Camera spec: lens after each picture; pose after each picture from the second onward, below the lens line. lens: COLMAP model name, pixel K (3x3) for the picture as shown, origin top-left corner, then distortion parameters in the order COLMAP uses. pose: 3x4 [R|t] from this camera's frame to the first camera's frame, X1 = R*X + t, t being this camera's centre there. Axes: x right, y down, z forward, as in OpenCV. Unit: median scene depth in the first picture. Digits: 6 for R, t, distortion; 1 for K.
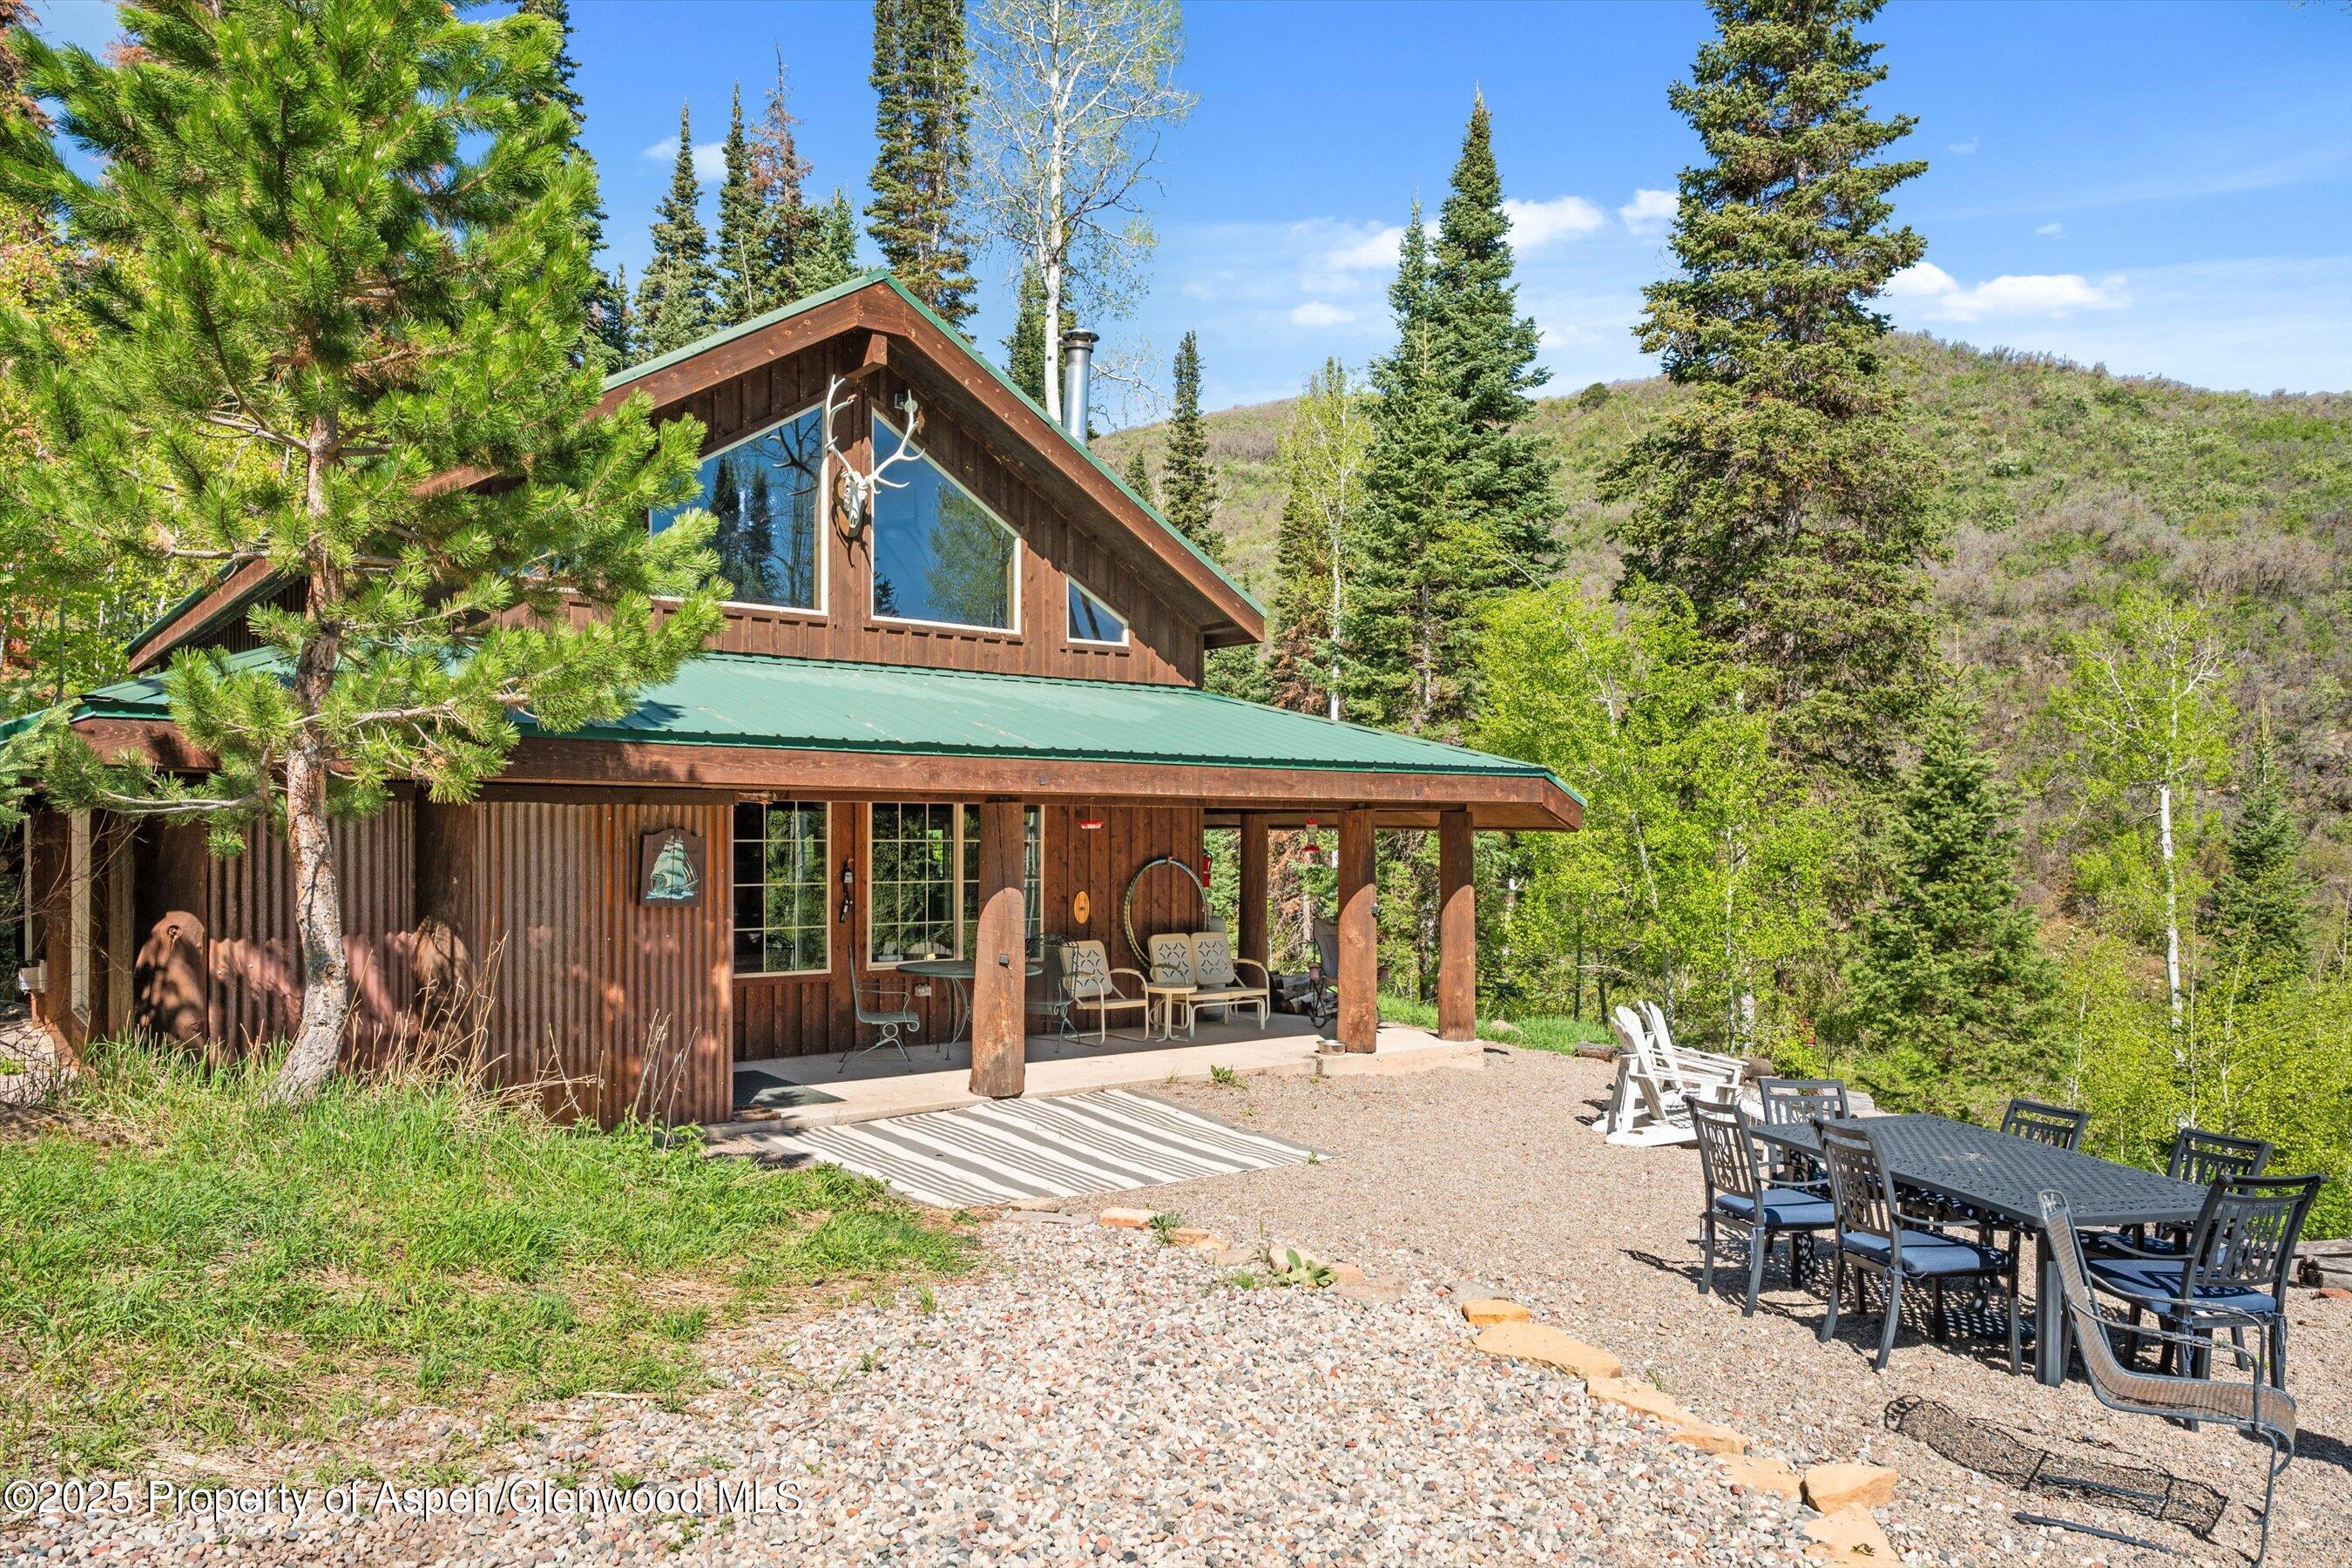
lens RADIAL K [[1606.0, 0, 1184.5], [0, 1606.0, 864.1], [0, 0, 1]] dist [-0.000023, 0.000333]
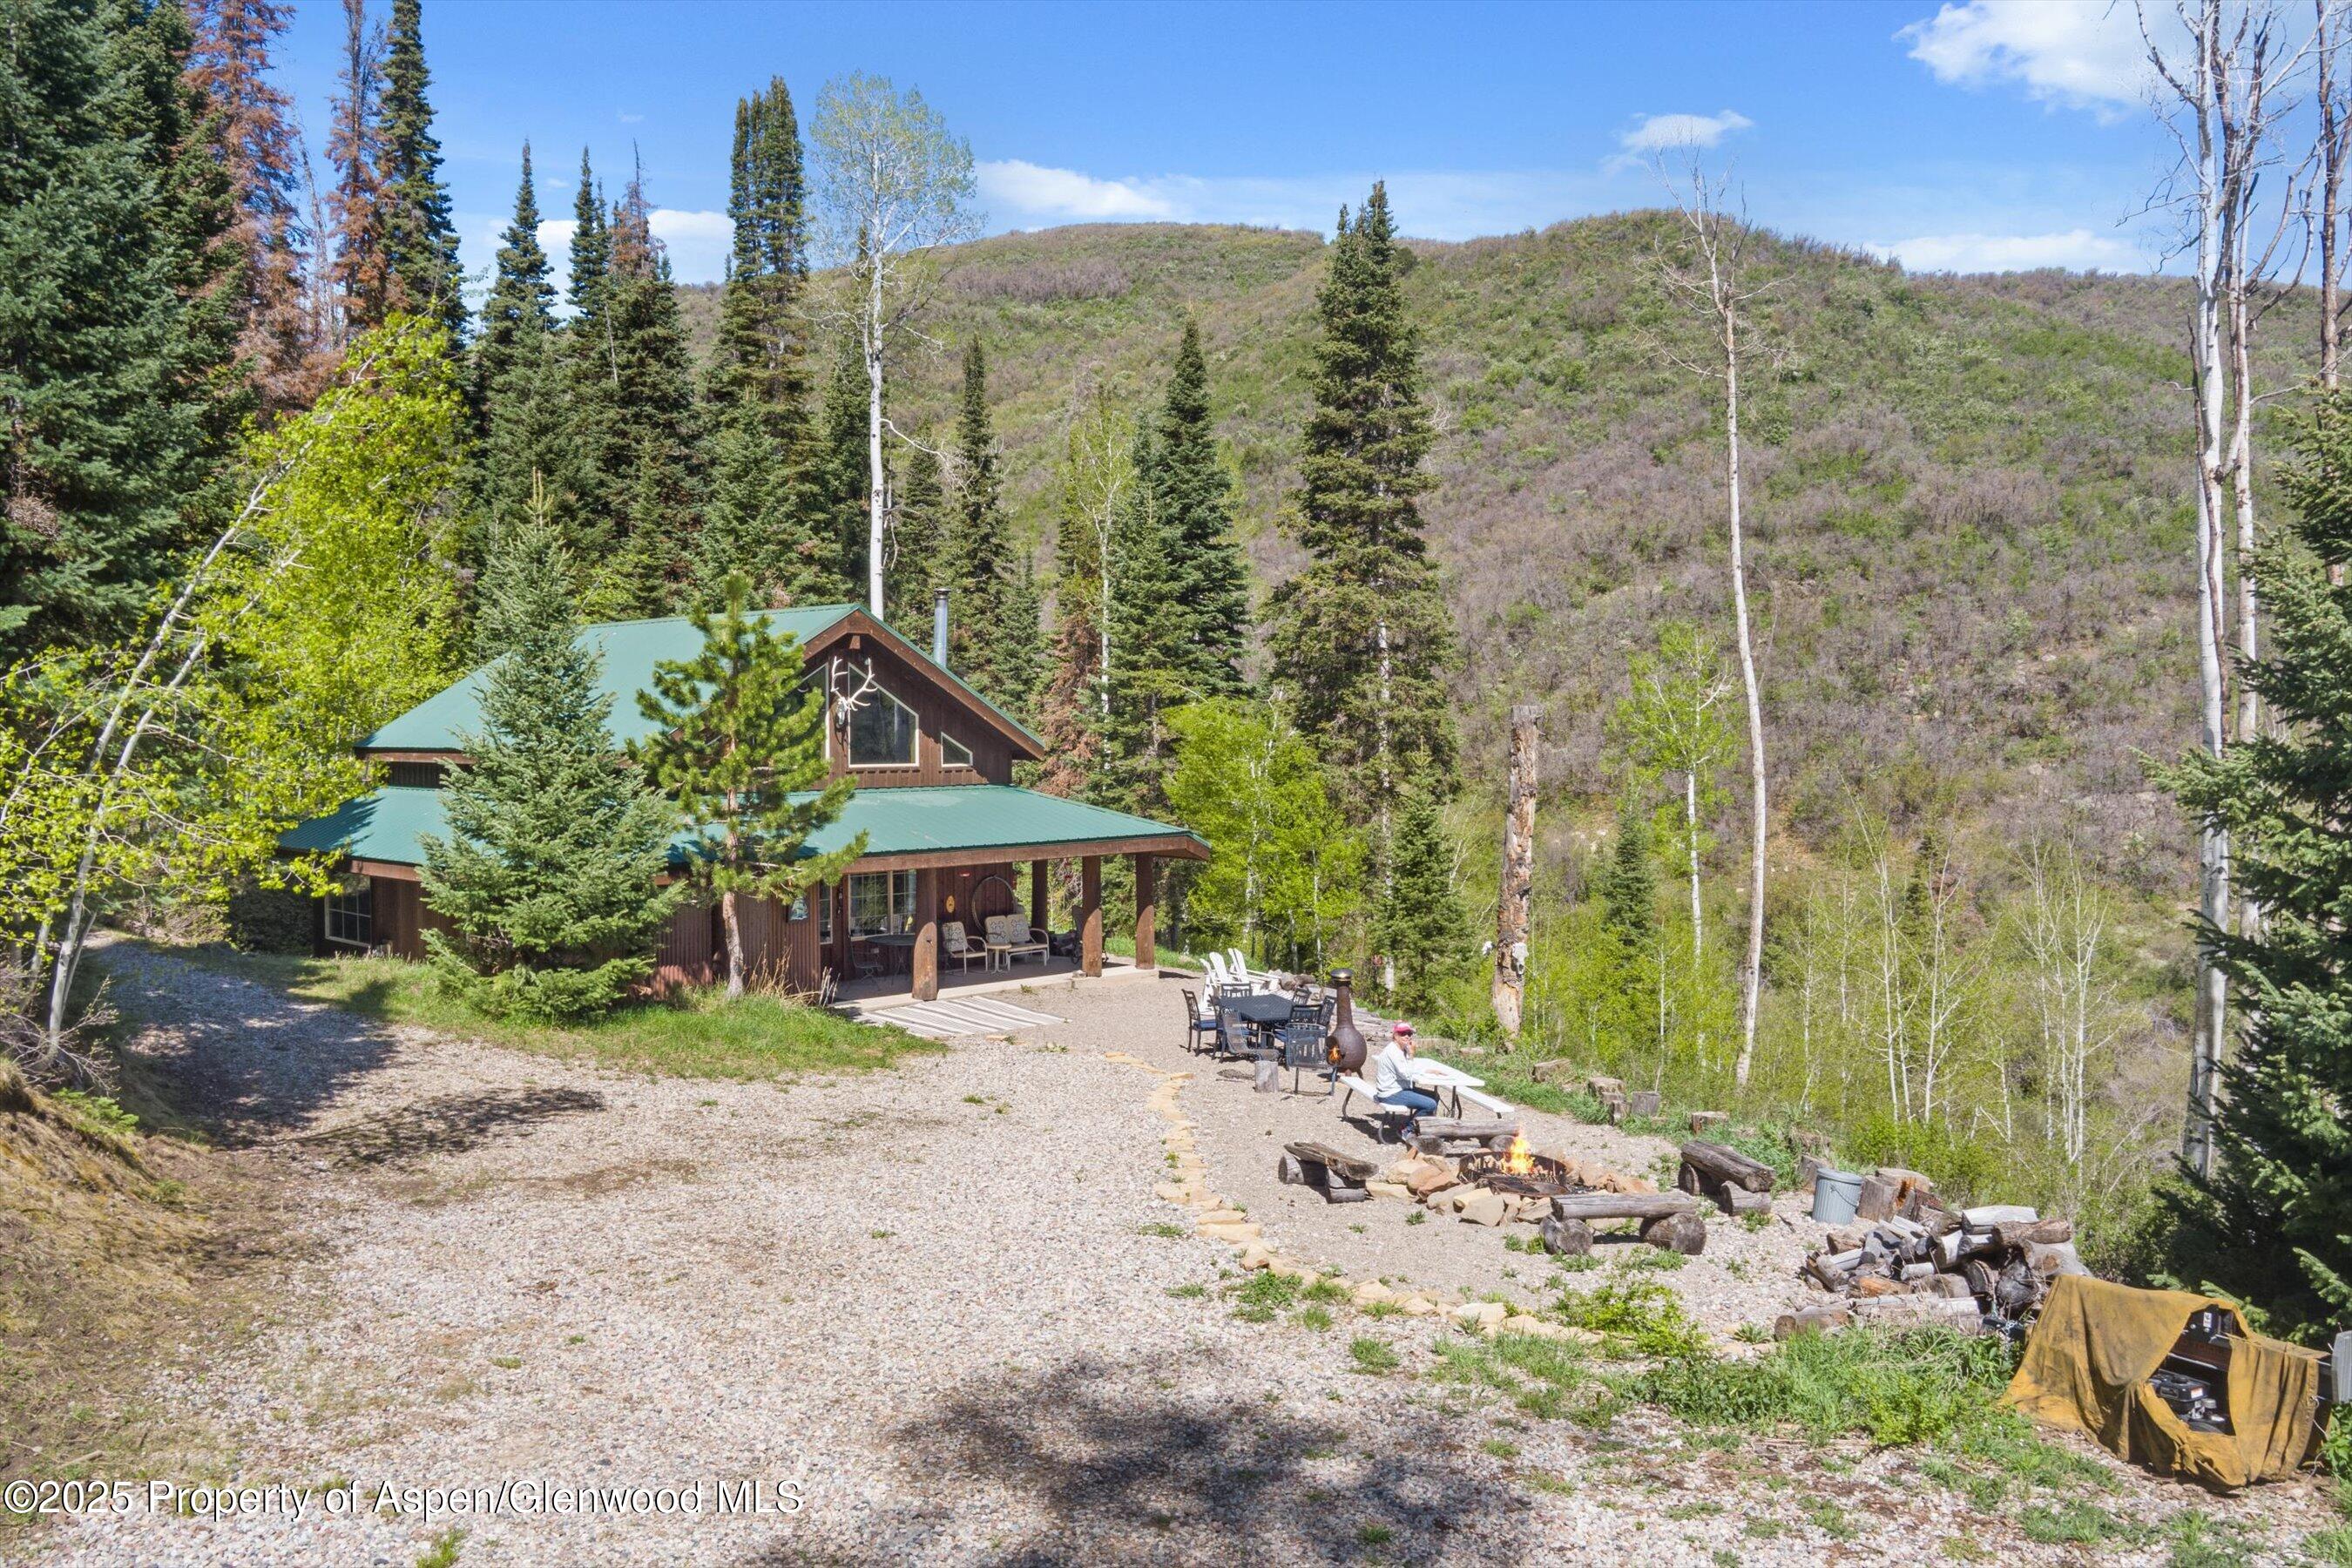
lens RADIAL K [[1874.2, 0, 1163.6], [0, 1874.2, 789.9], [0, 0, 1]] dist [-0.063082, -0.006928]
pose [[0.993893, -0.010792, 0.109823, -0.040320], [0.008843, 0.999795, 0.018220, -0.108578], [-0.109997, -0.017138, 0.993784, -0.916309]]
